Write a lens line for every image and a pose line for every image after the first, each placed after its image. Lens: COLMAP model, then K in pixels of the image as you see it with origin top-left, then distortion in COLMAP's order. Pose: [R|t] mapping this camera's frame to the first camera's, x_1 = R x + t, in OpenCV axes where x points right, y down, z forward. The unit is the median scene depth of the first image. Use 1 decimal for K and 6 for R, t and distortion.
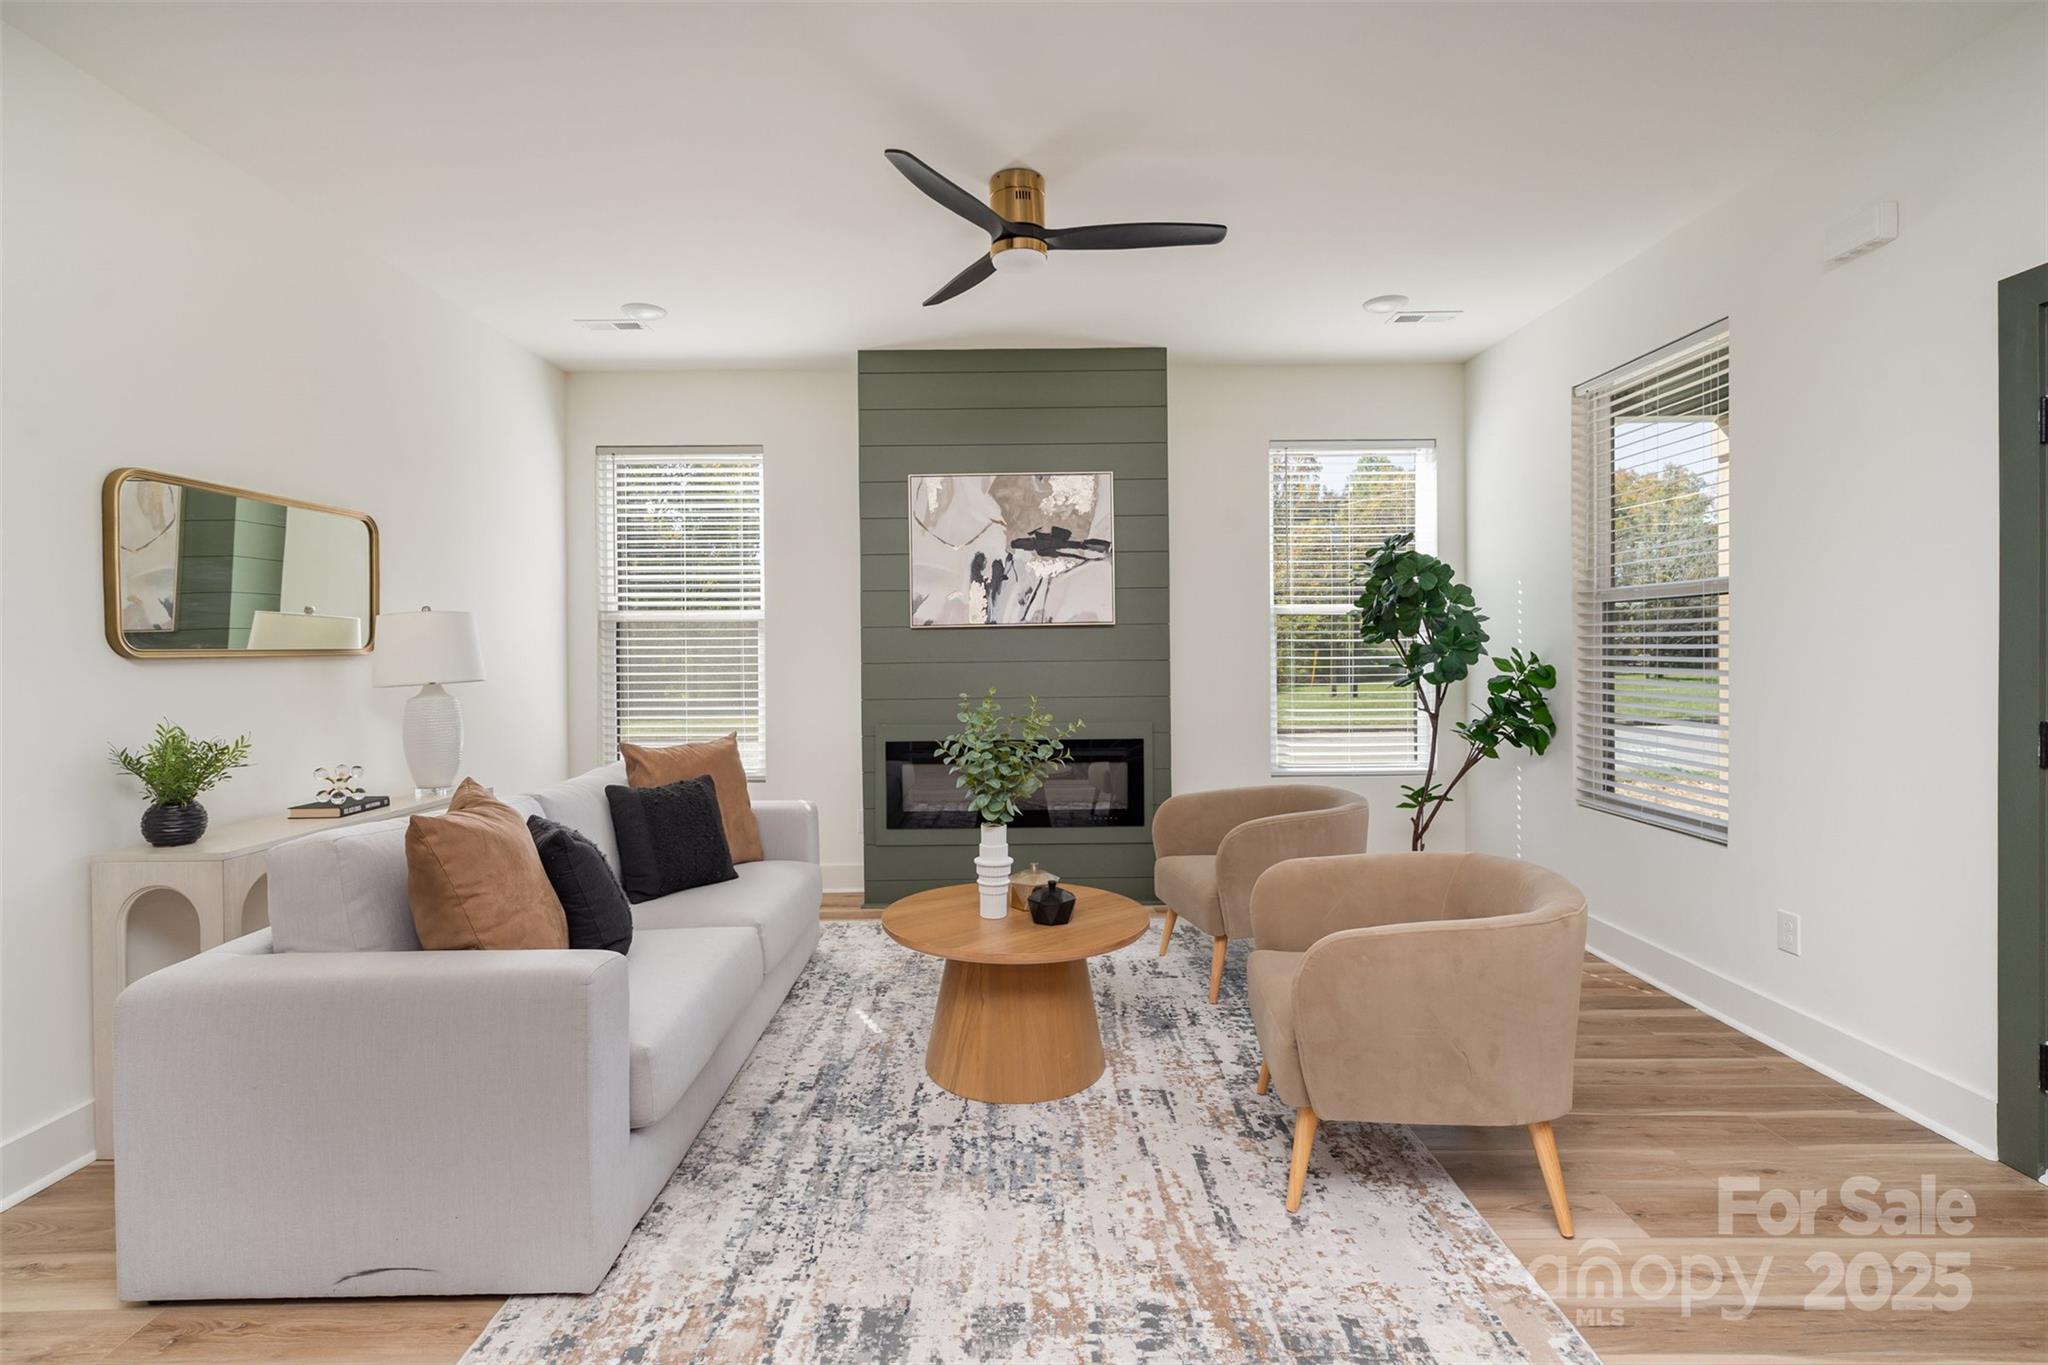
lens RADIAL K [[947.6, 0, 1025.6], [0, 947.6, 668.2], [0, 0, 1]] dist [-0.004772, 0.003336]
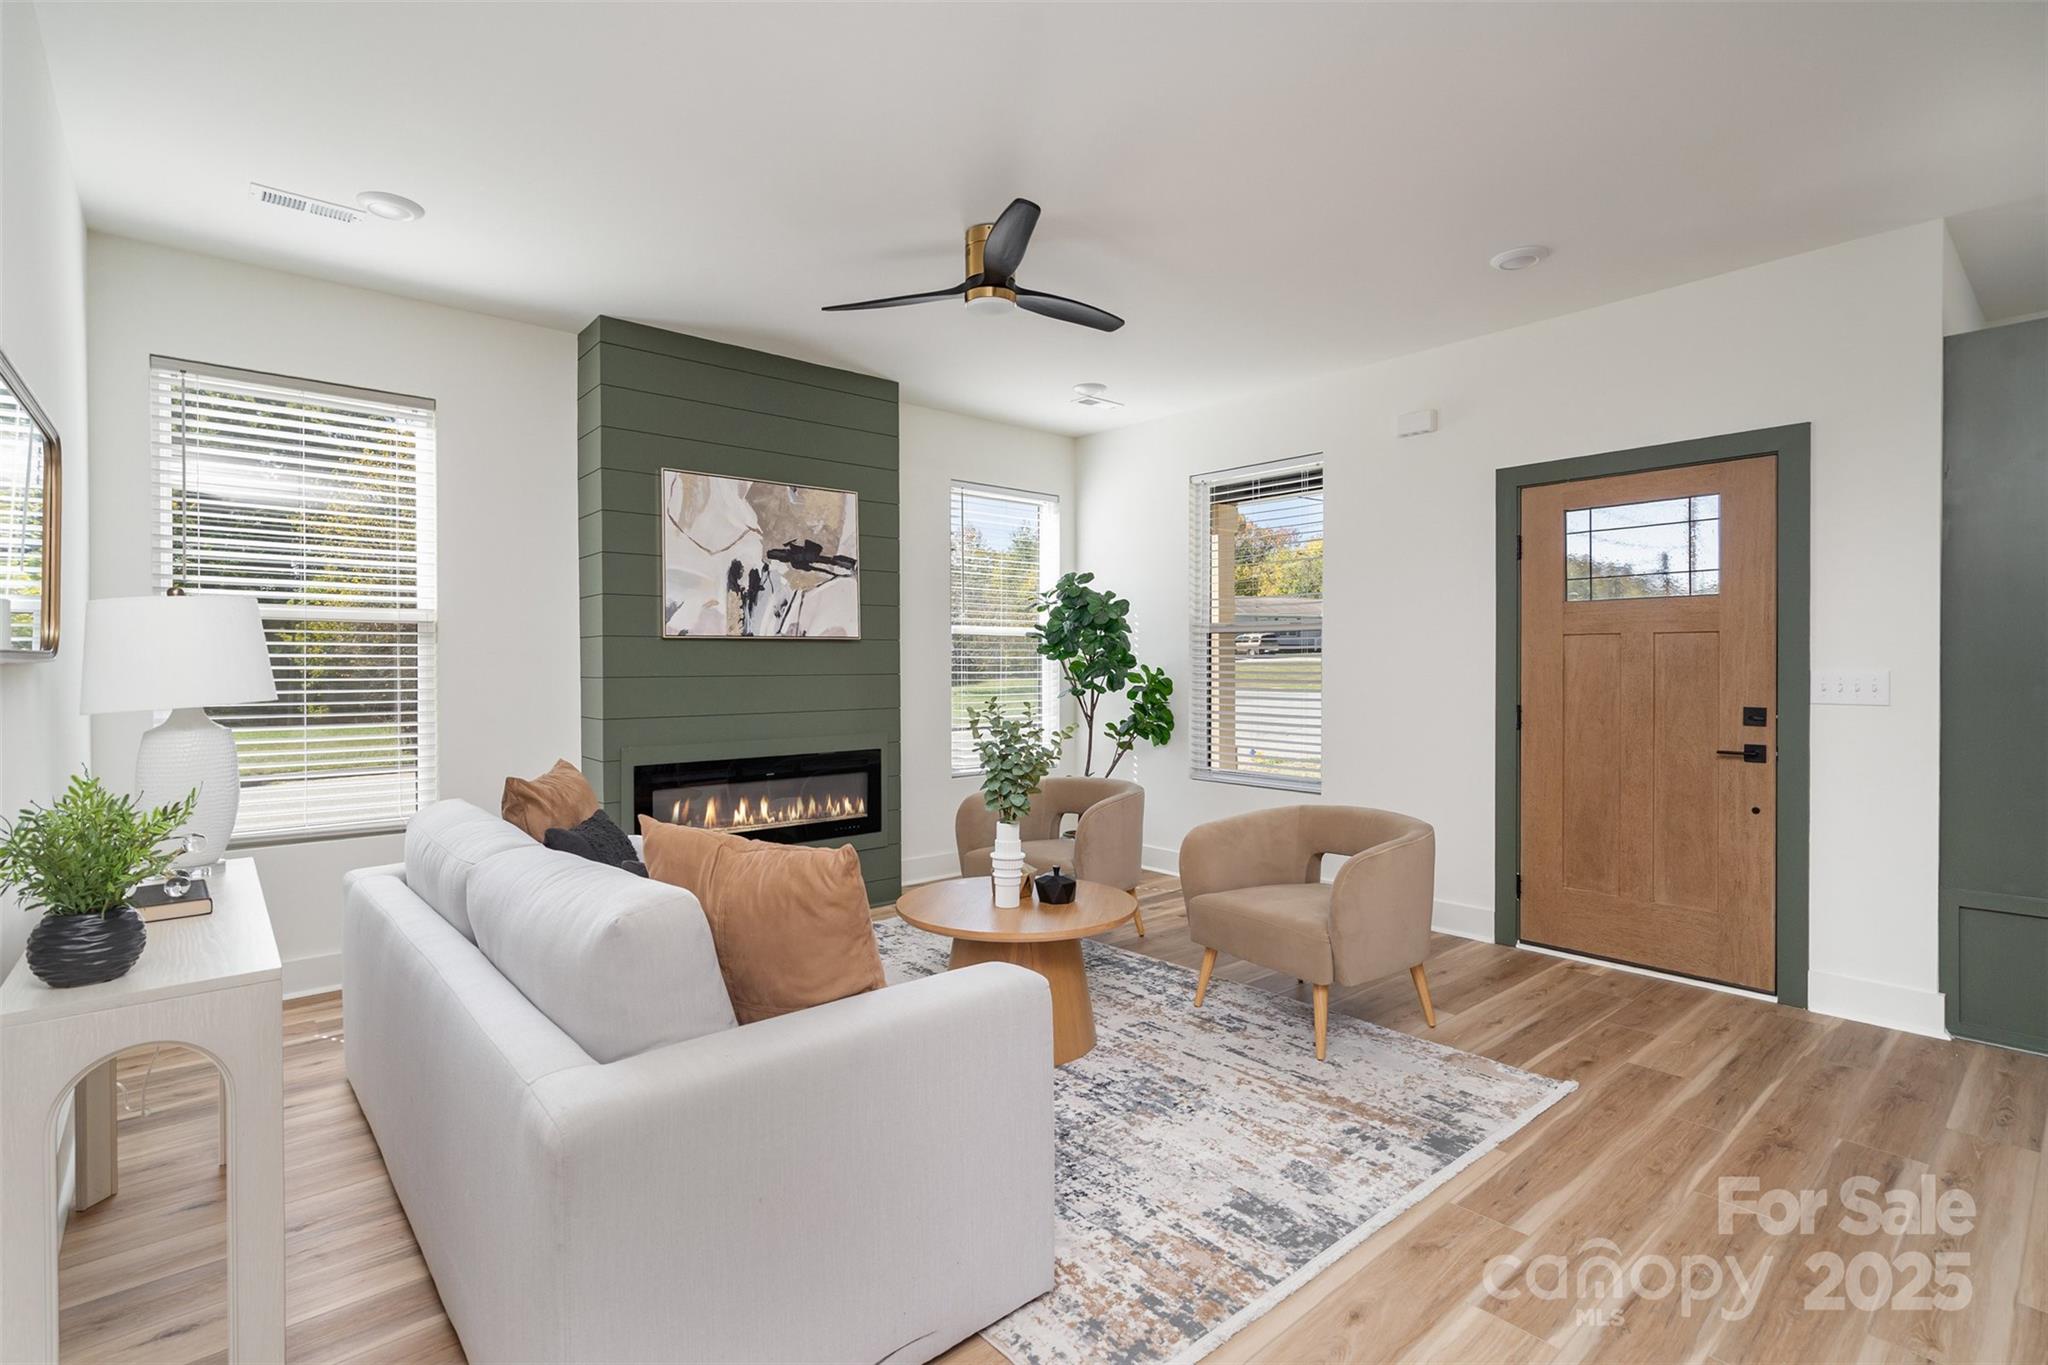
lens RADIAL K [[947.6, 0, 1031.1], [0, 947.6, 677.4], [0, 0, 1]] dist [-0.004772, 0.003336]
pose [[0.760386, -0.000790, 0.649470, -0.439600], [0.008642, 0.999923, -0.008902, 0.006017], [-0.649413, 0.012382, 0.760335, 0.091921]]
